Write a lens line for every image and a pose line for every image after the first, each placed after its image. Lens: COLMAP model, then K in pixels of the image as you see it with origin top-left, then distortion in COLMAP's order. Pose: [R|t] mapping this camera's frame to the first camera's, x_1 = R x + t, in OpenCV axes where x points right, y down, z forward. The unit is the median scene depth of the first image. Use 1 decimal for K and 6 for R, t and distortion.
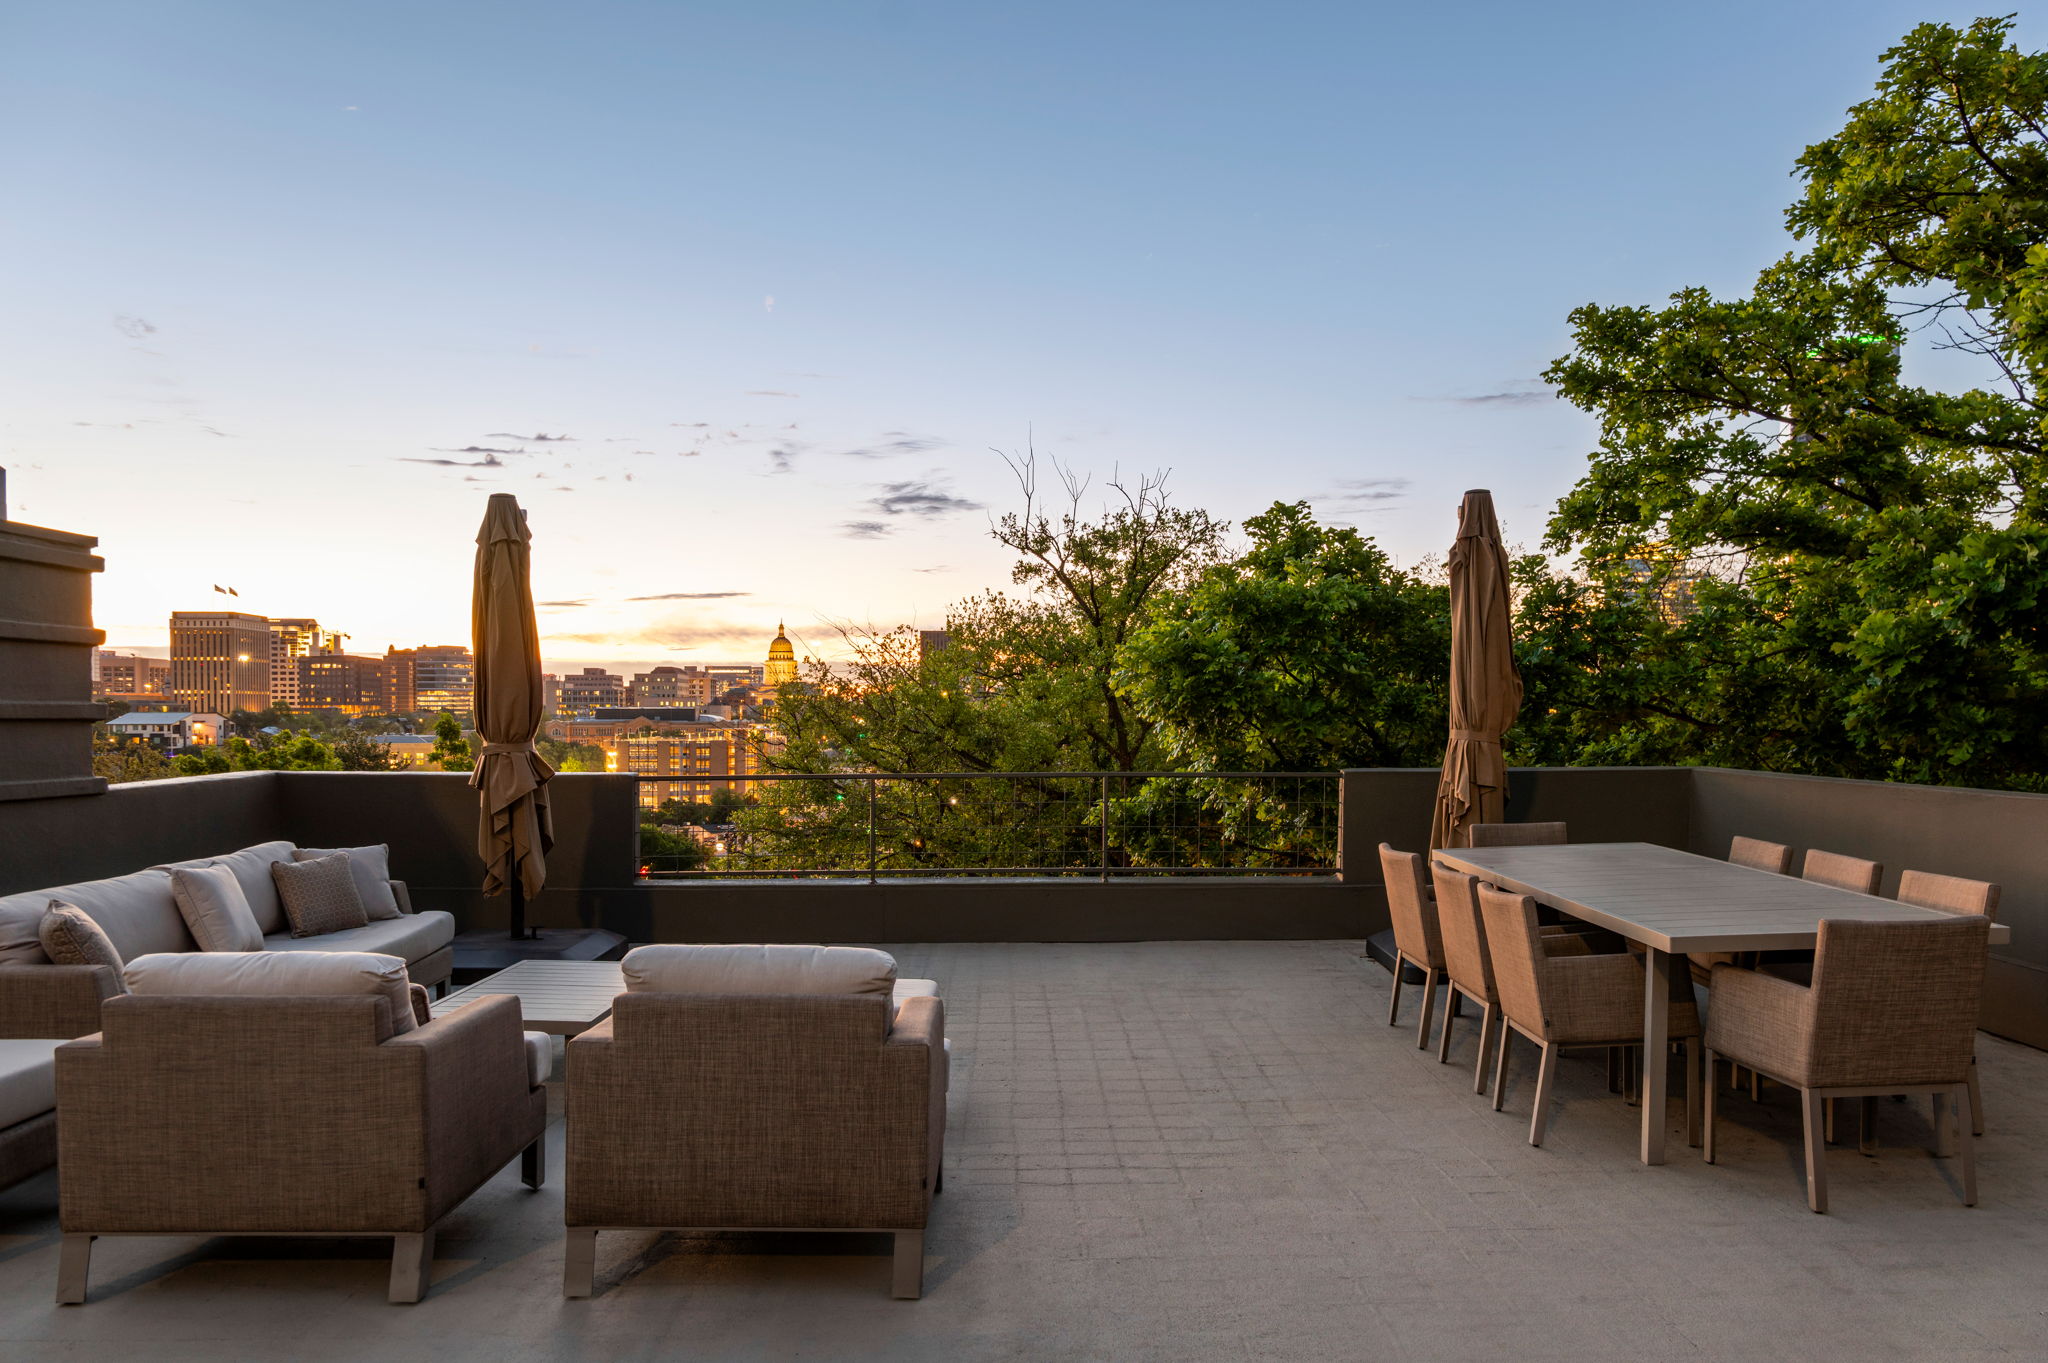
lens RADIAL K [[1452.8, 0, 1046.9], [0, 1452.8, 738.5], [0, 0, 1]] dist [-0.007754, 0.005407]
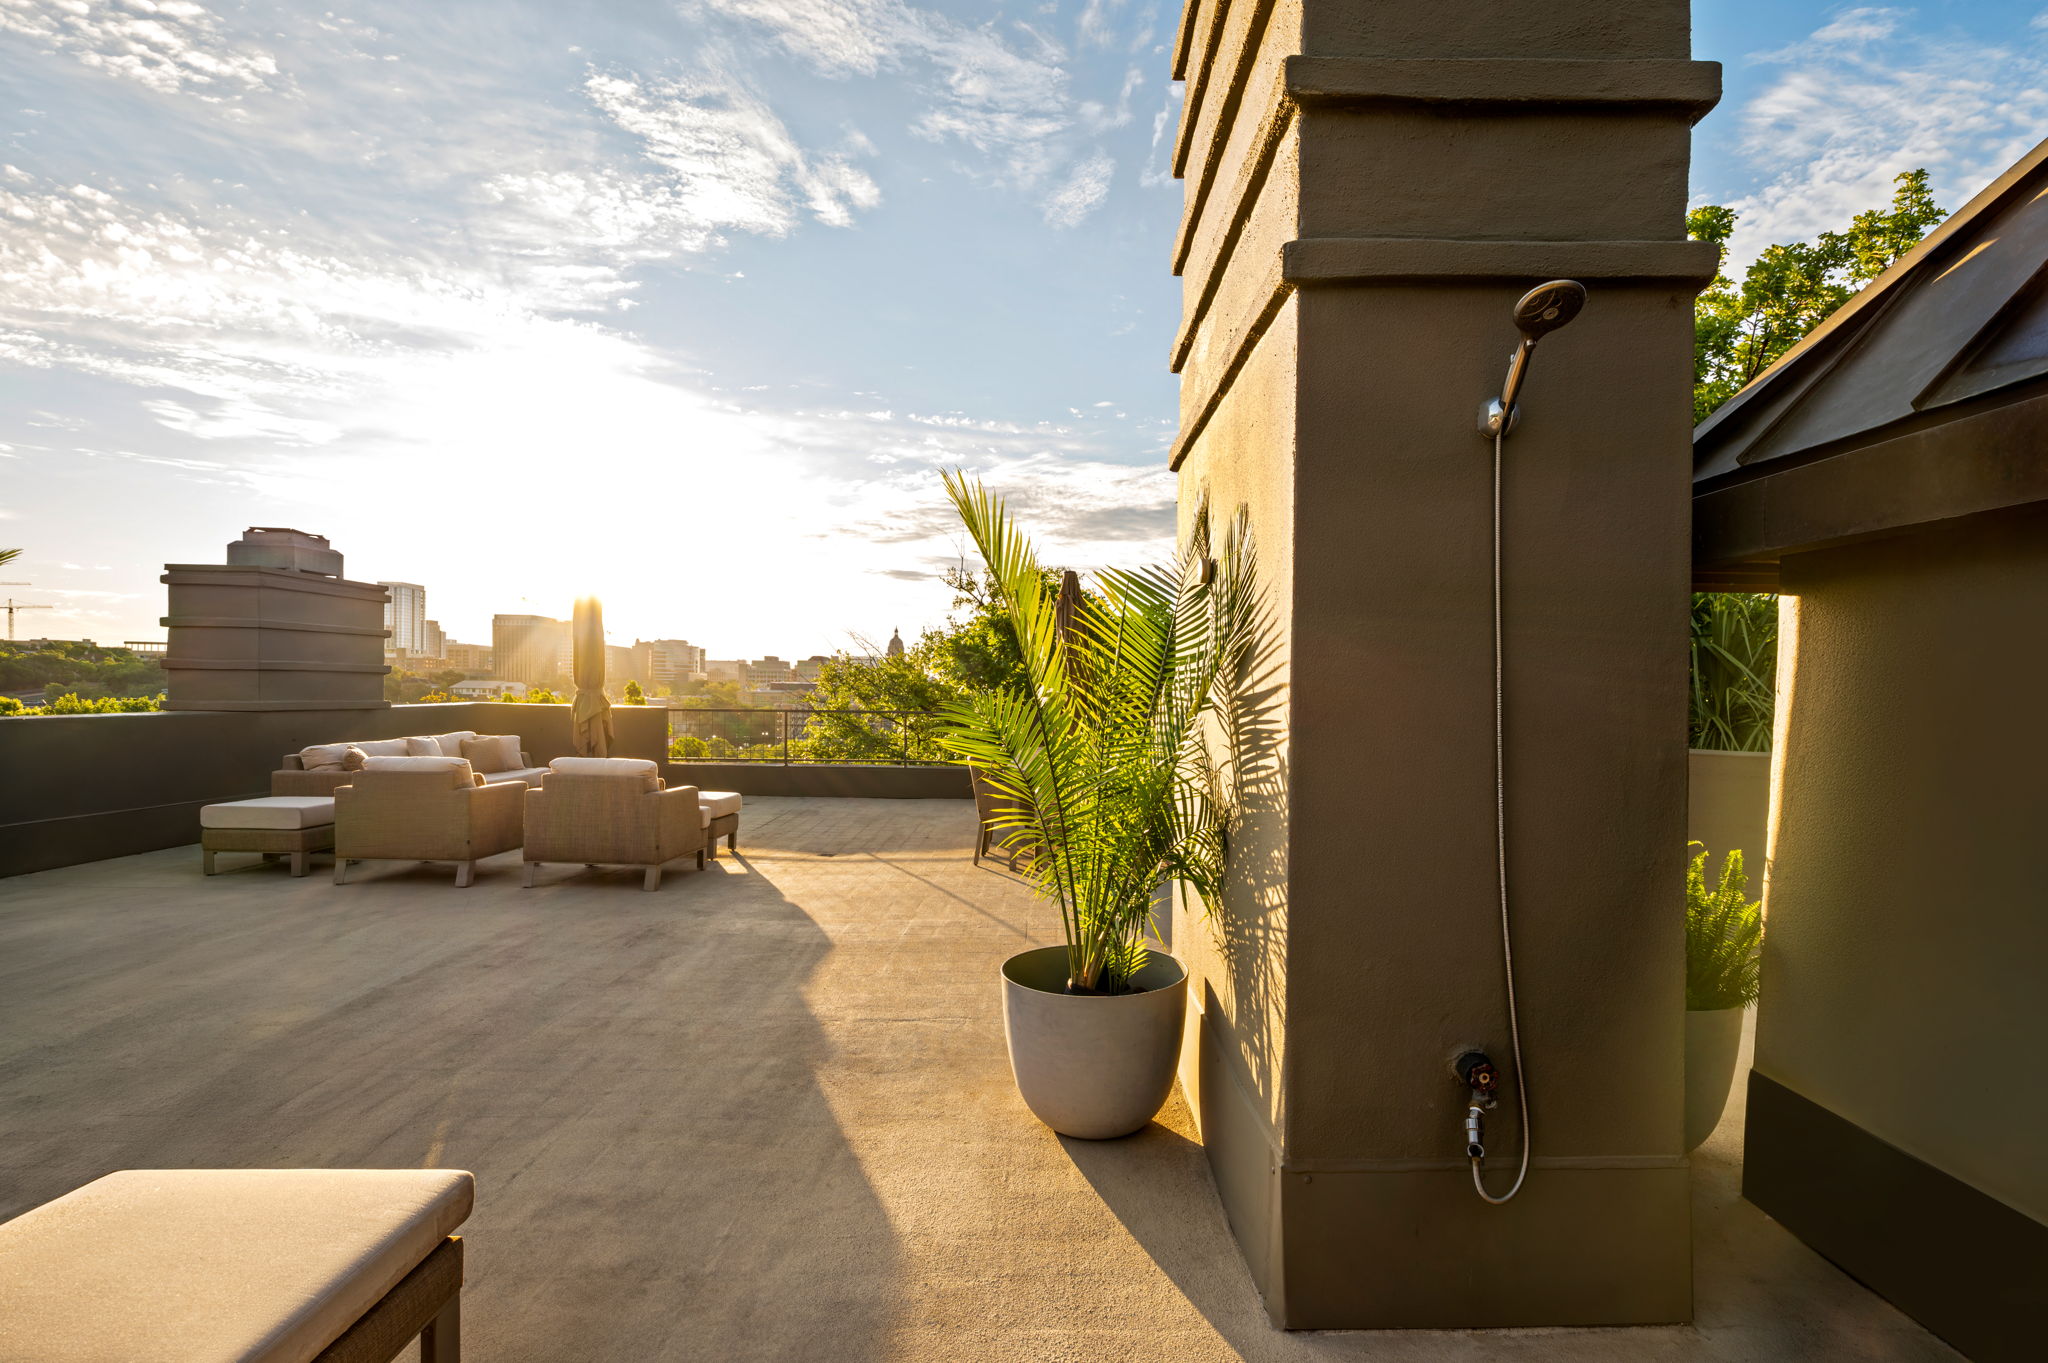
lens RADIAL K [[982.3, 0, 1037.8], [0, 982.3, 702.2], [0, 0, 1]] dist [0.003128, -0.000517]
pose [[0.999114, 0.019605, -0.037237, 0.309285], [-0.019865, 0.999781, -0.006633, 0.018538], [0.037099, 0.007367, 0.999284, -0.351899]]
